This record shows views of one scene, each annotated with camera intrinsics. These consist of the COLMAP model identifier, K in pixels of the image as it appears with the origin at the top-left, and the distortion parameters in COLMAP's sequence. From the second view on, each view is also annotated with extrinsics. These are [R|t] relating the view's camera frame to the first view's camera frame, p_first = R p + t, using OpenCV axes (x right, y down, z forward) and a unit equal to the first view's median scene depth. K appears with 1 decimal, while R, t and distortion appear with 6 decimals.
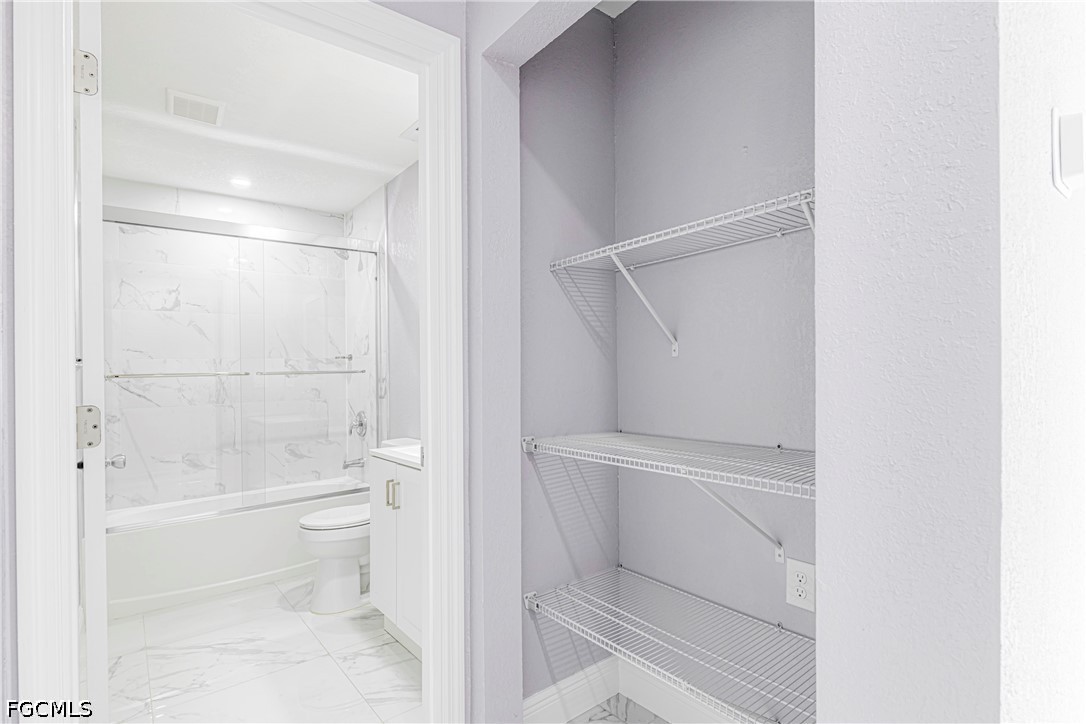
lens RADIAL K [[523.8, 0, 543.0], [0, 523.8, 362.0], [0, 0, 1]] dist [0.002227, -0.000147]
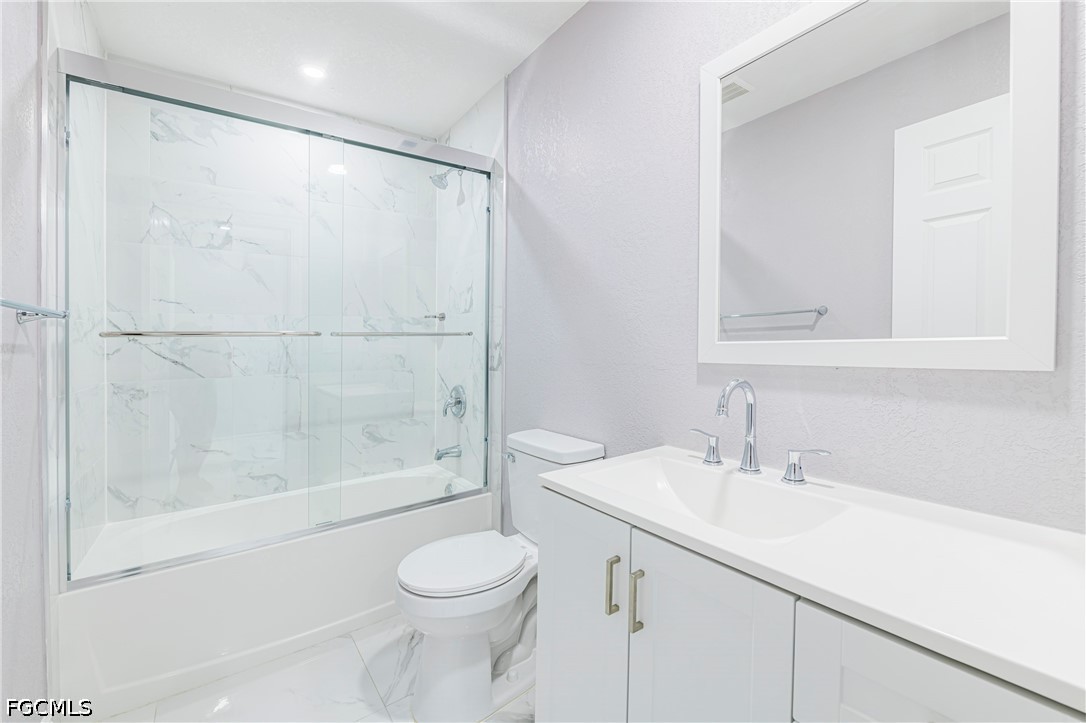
lens RADIAL K [[458.0, 0, 542.1], [0, 458.0, 327.4], [0, 0, 1]] dist [-0.001007, 0.000009]
pose [[0.998576, 0.011244, -0.052146, -0.199433], [-0.011642, 0.999905, -0.007335, 0.012210], [0.052059, 0.007932, 0.998613, 0.345758]]
